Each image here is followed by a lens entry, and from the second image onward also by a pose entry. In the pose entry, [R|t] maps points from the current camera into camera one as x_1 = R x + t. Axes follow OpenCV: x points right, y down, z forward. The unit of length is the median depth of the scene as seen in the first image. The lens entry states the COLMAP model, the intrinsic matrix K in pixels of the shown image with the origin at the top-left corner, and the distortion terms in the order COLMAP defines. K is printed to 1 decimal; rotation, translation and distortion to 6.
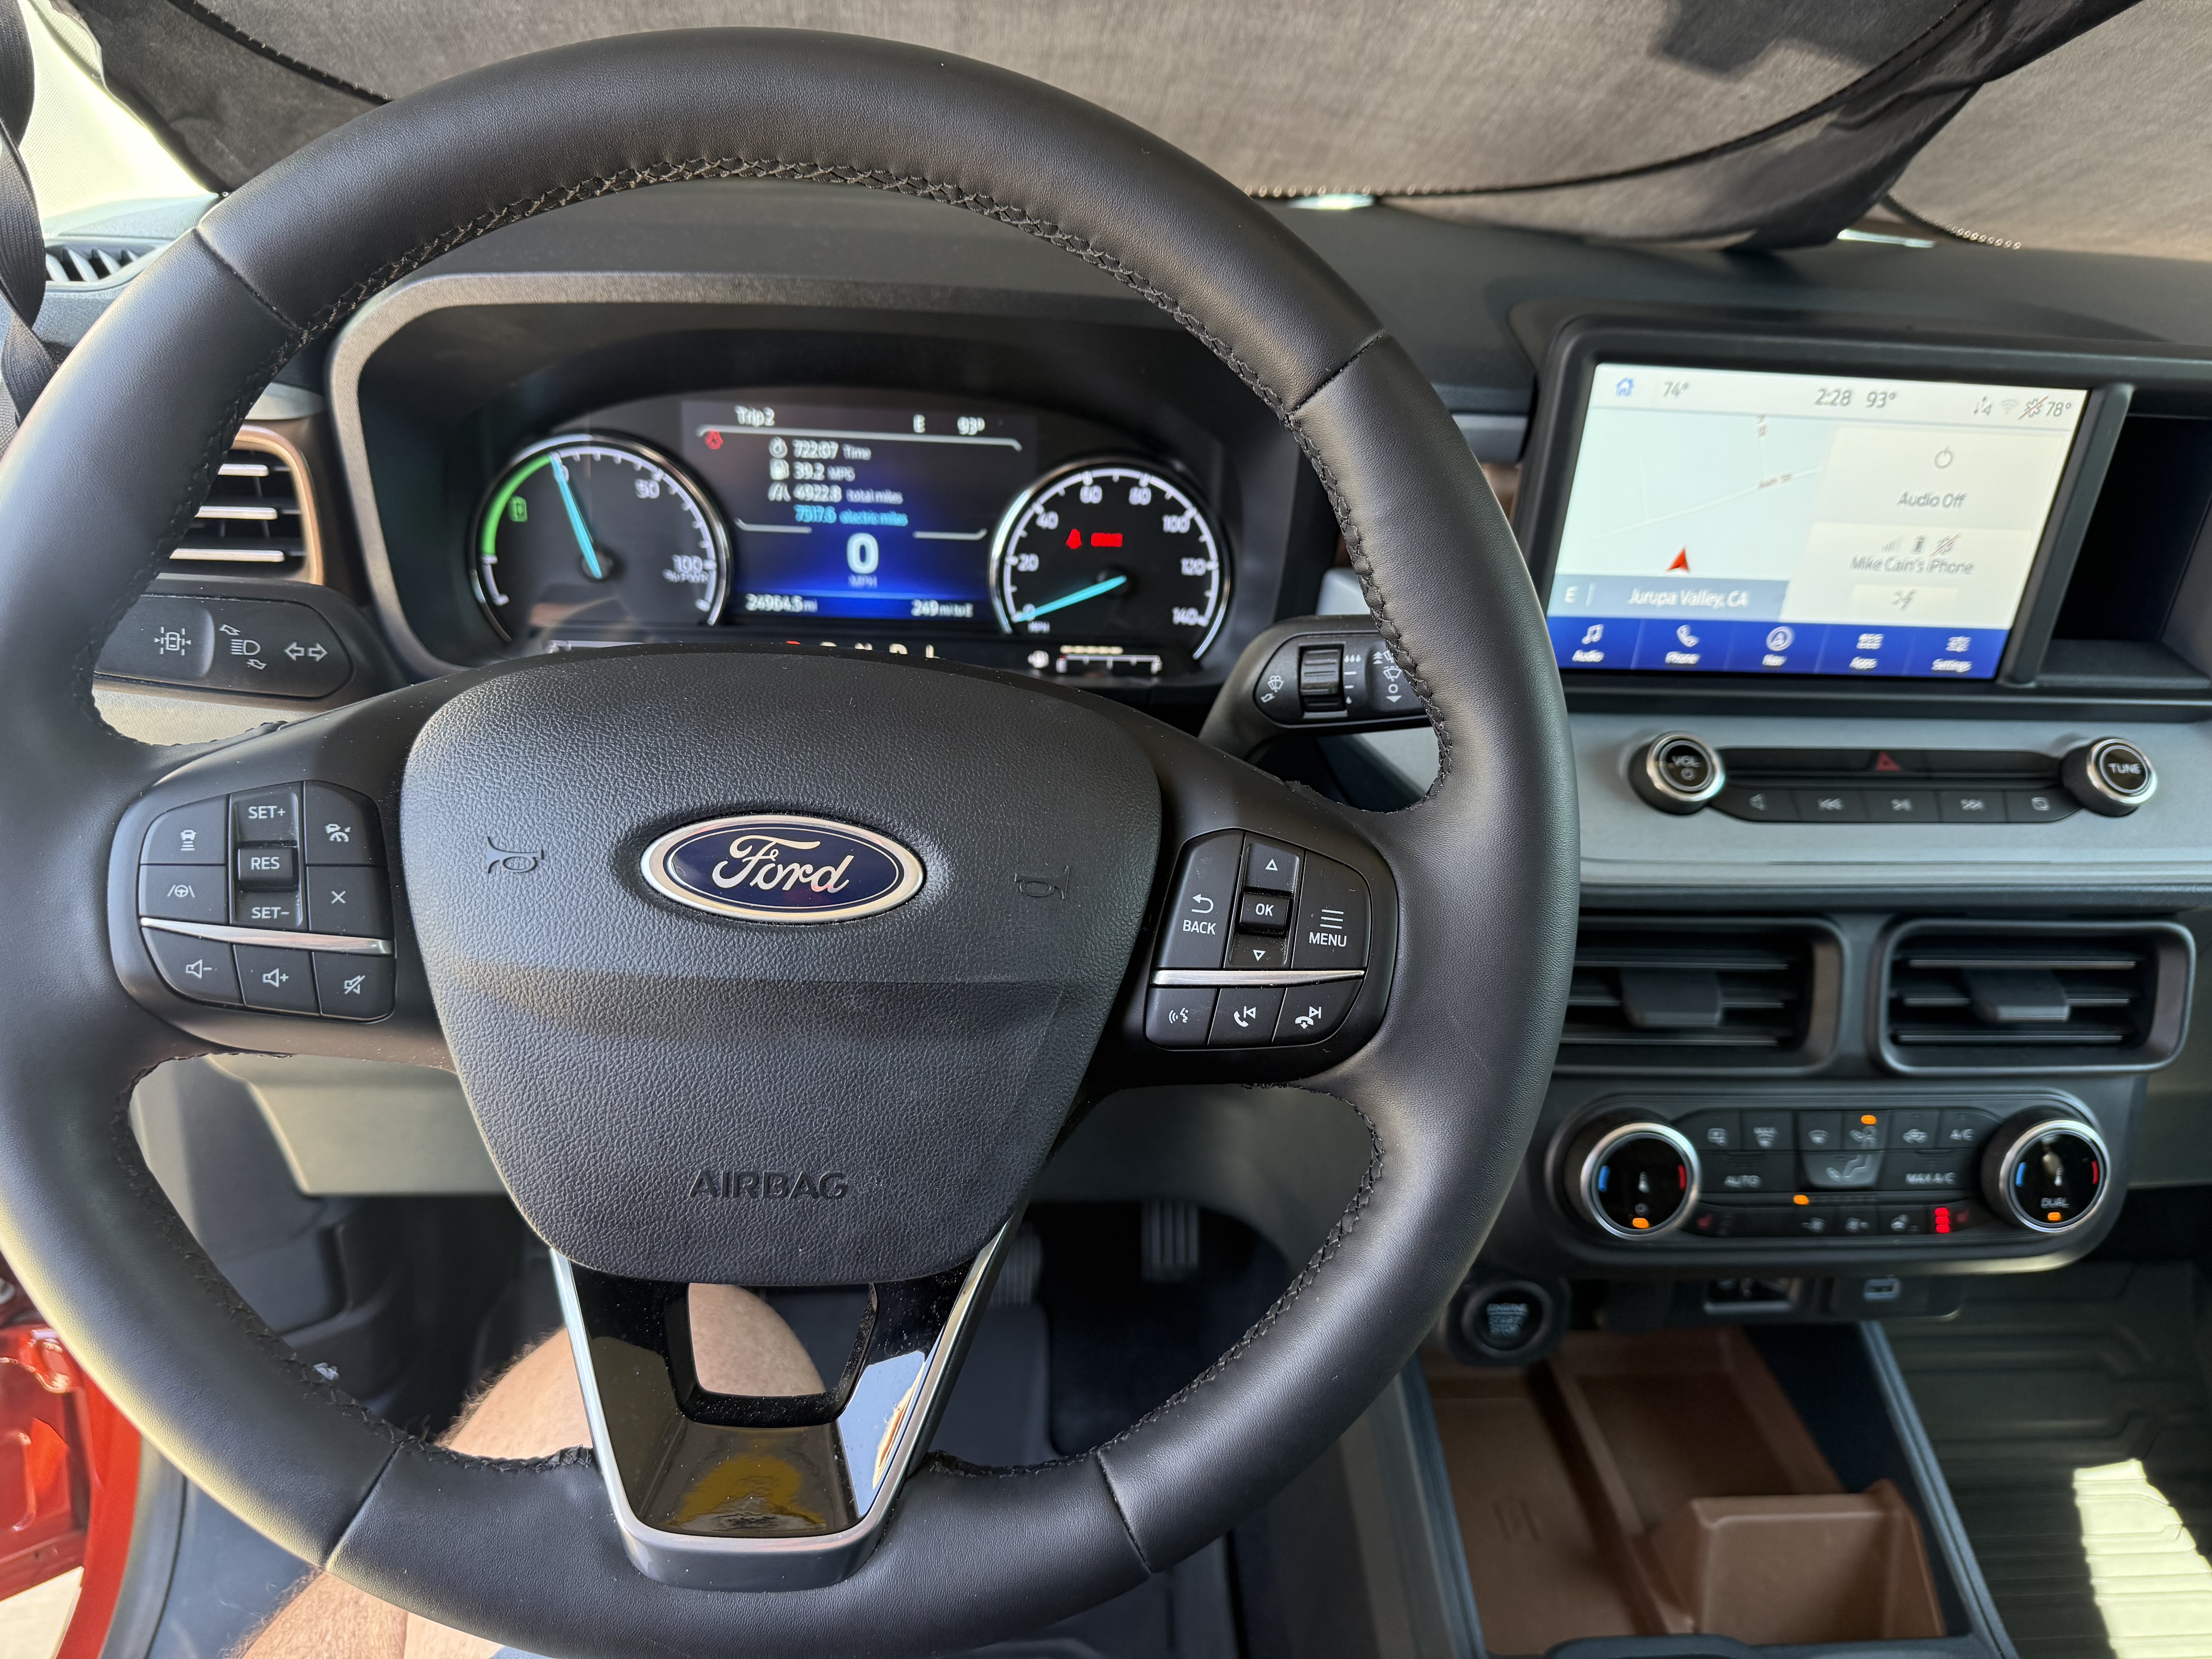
lens RADIAL K [[1586.9, 0, 1139.7], [0, 1586.9, 887.6], [0, 0, 1]] dist [0.004897, -0.018944]
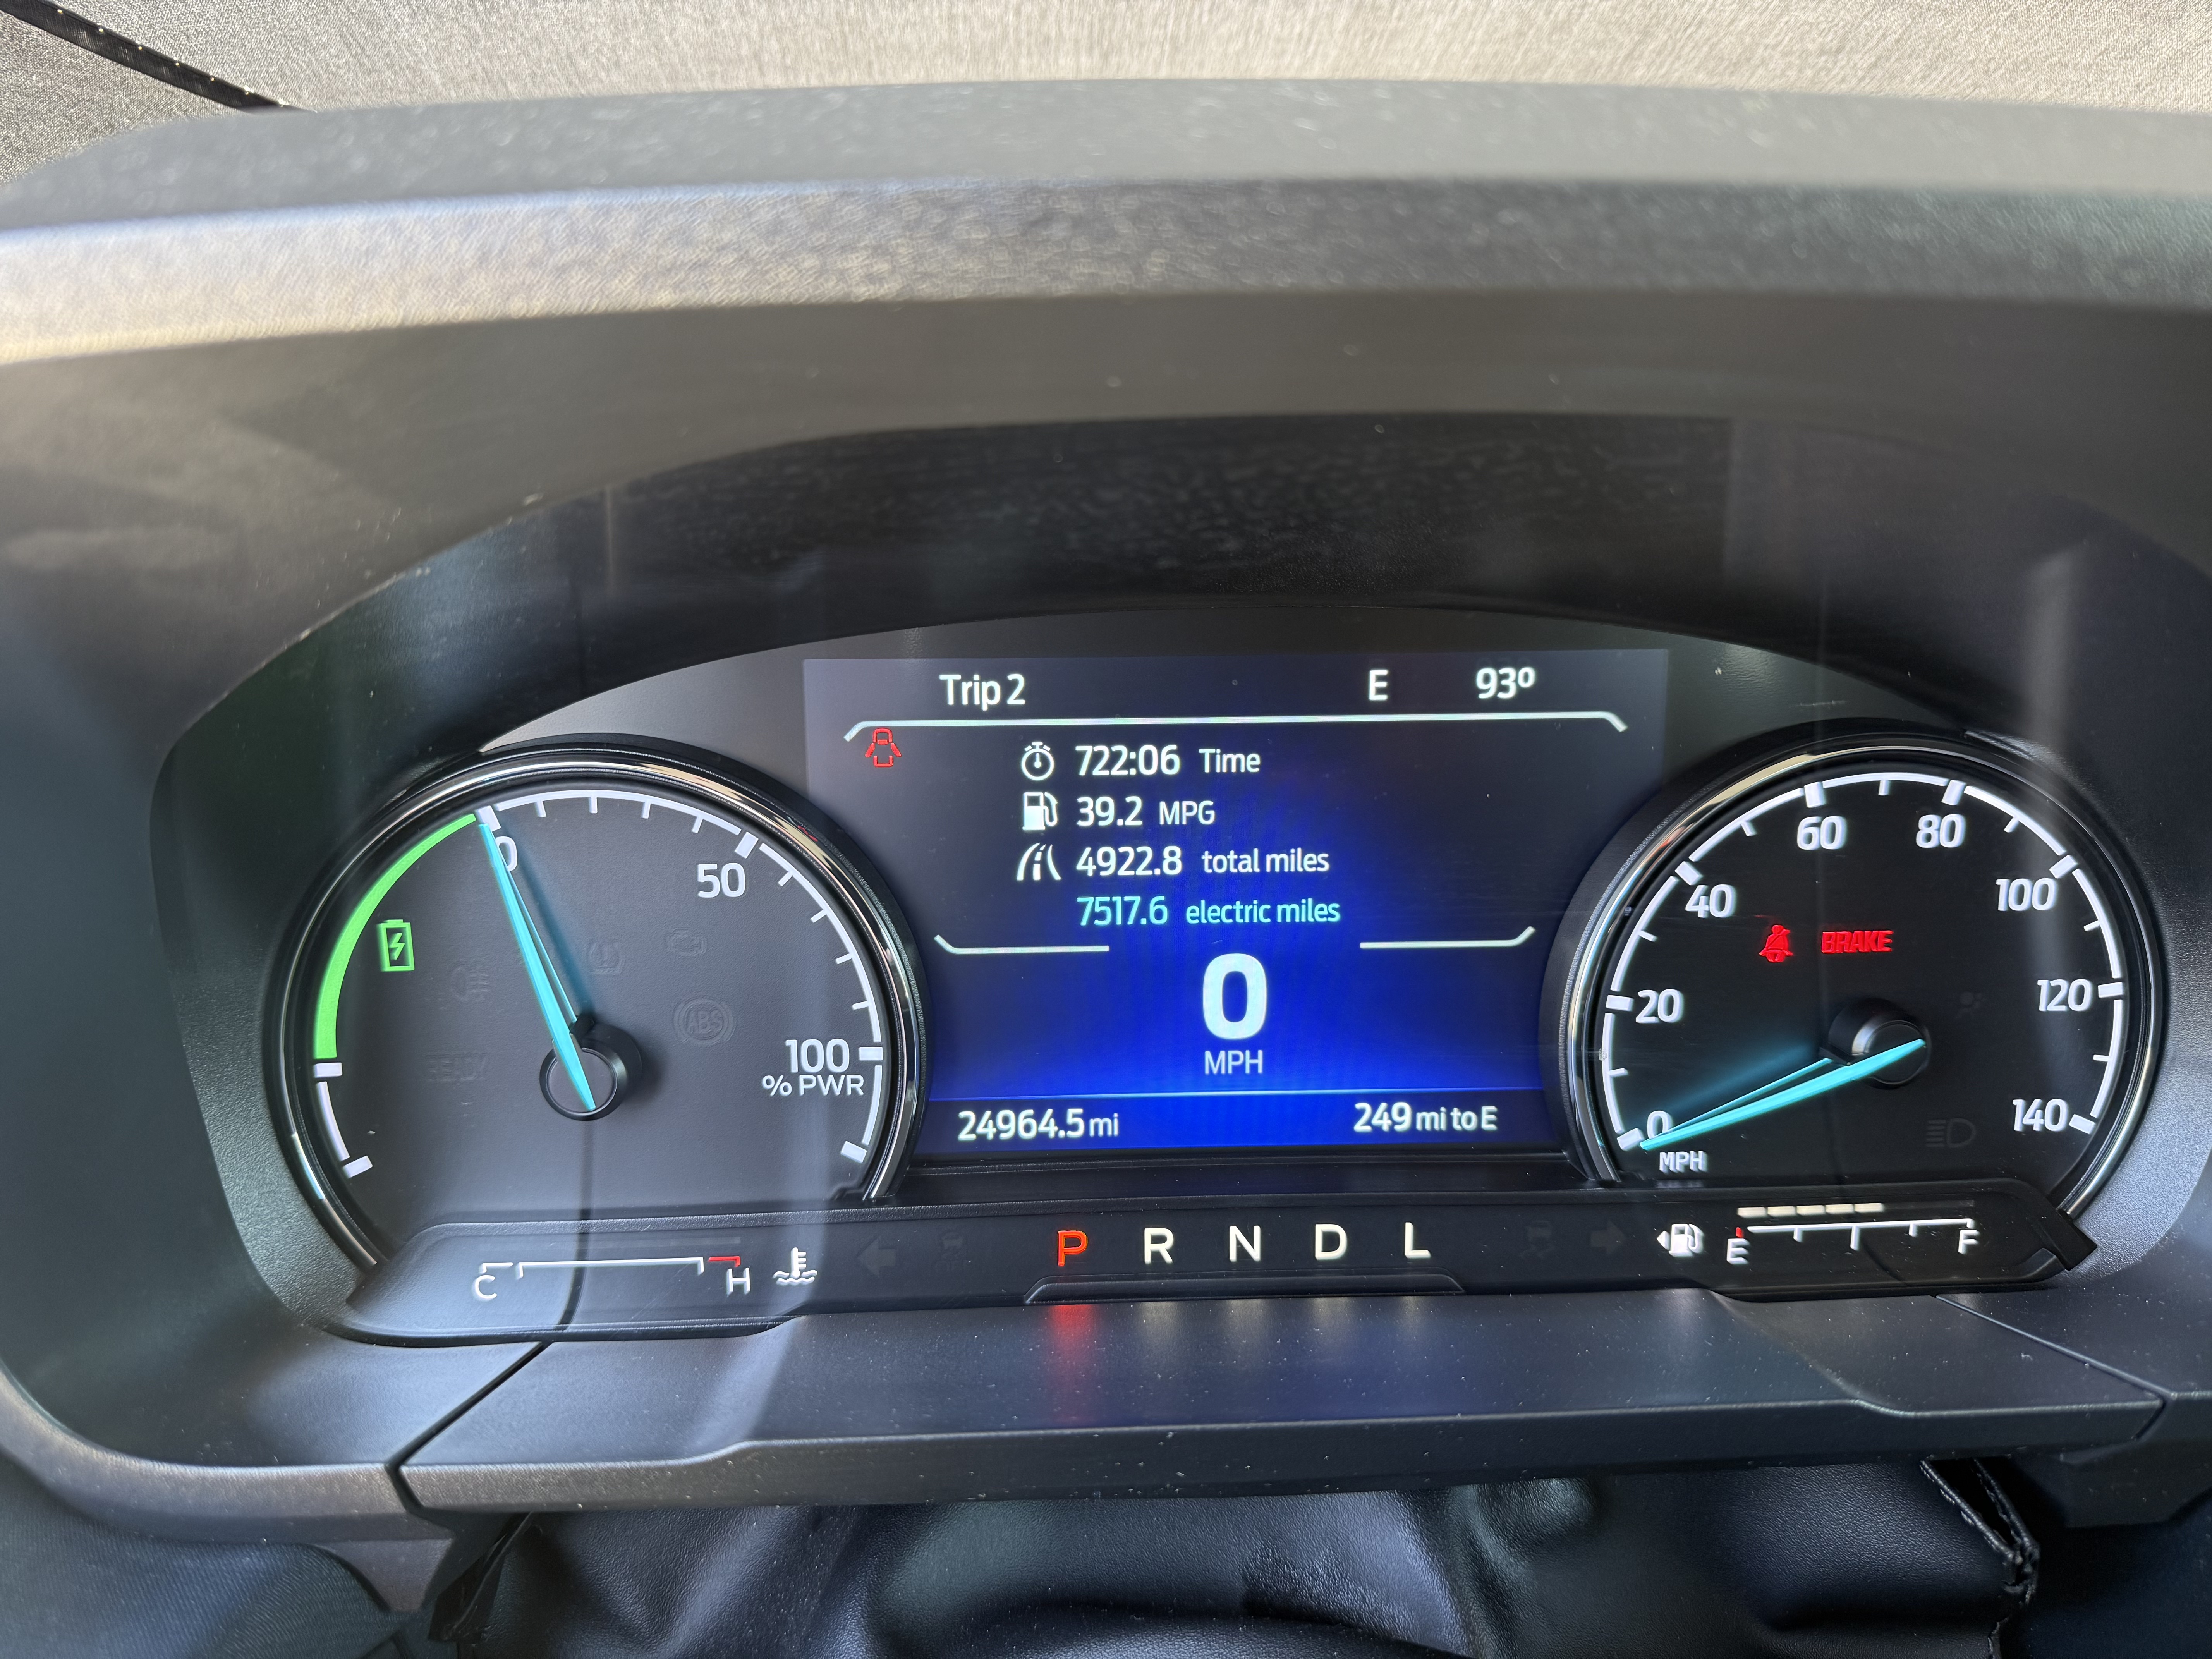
lens RADIAL K [[1586.9, 0, 1127.0], [0, 1586.9, 815.3], [0, 0, 1]] dist [0.004897, -0.018944]
pose [[0.996373, -0.048636, -0.069827, -0.175961], [0.033282, 0.977936, -0.206238, -0.177372], [0.078317, 0.203166, 0.976007, 0.603596]]
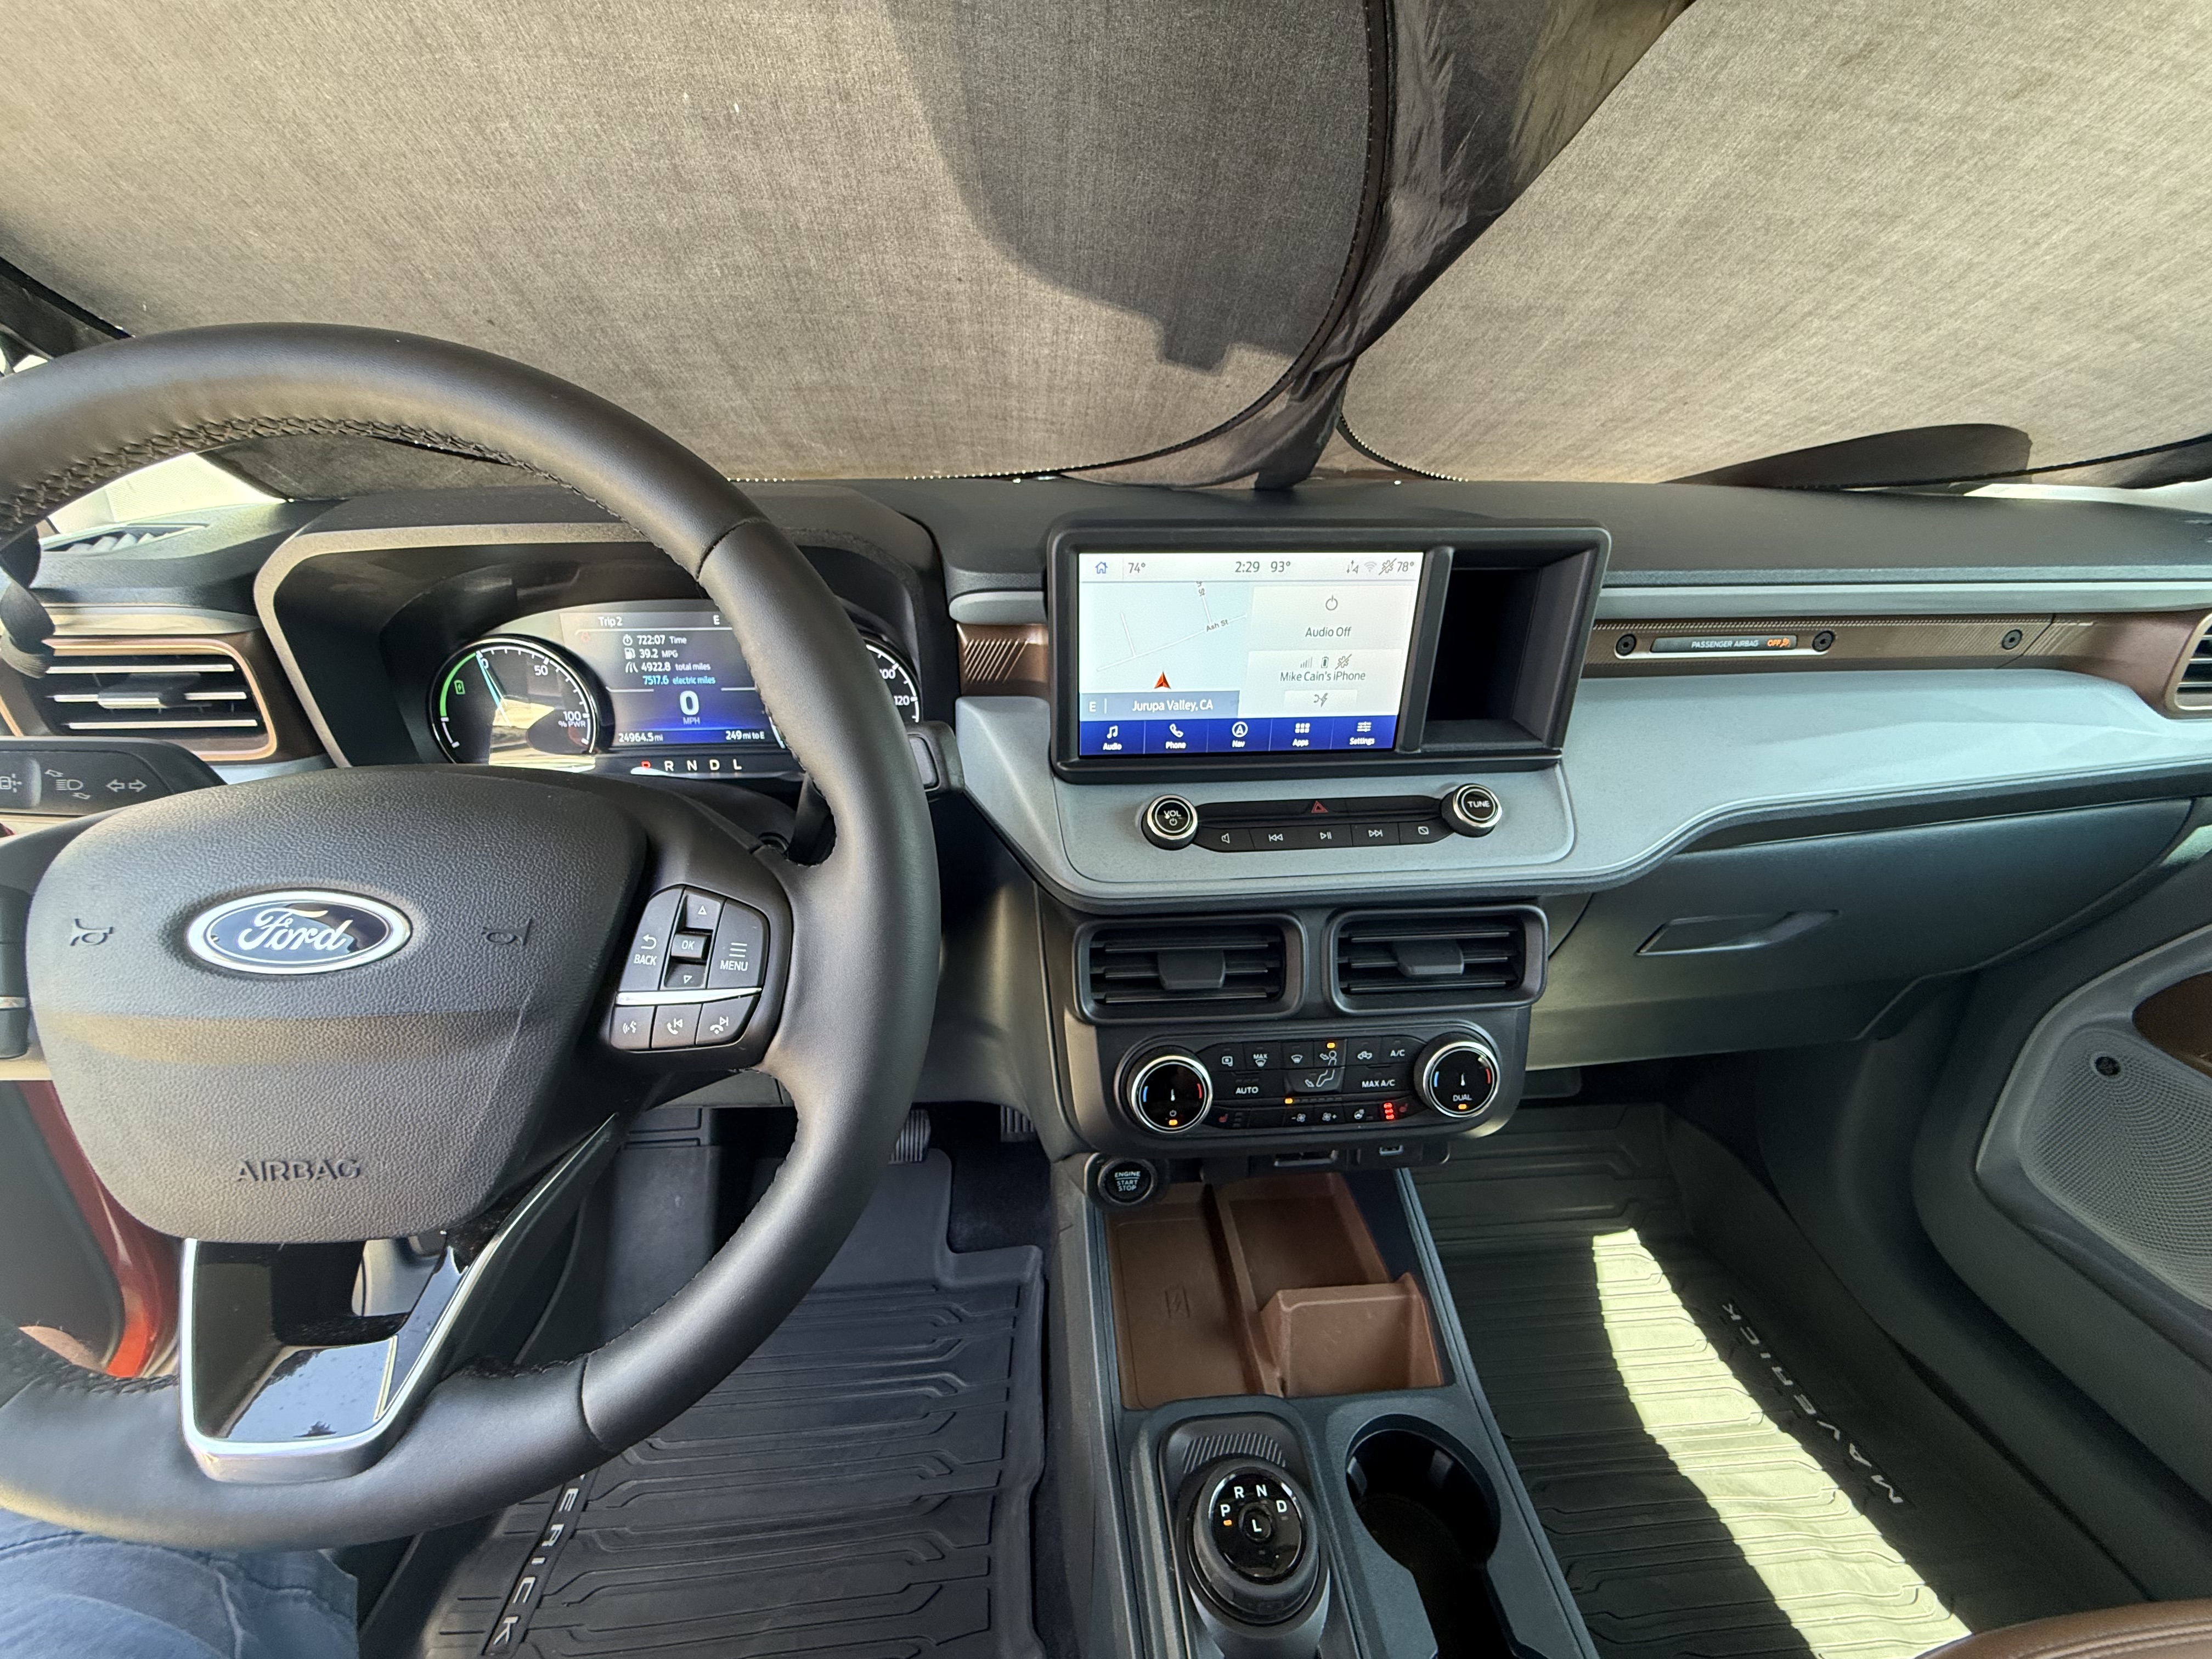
lens RADIAL K [[878.3, 0, 1116.8], [0, 878.3, 844.8], [0, 0, 1]] dist [-0.001425, -0.000438]
pose [[0.998608, -0.043828, -0.029335, 0.275344], [0.042461, 0.998052, -0.045709, -0.012637], [0.031281, 0.044400, 0.998524, 0.152431]]
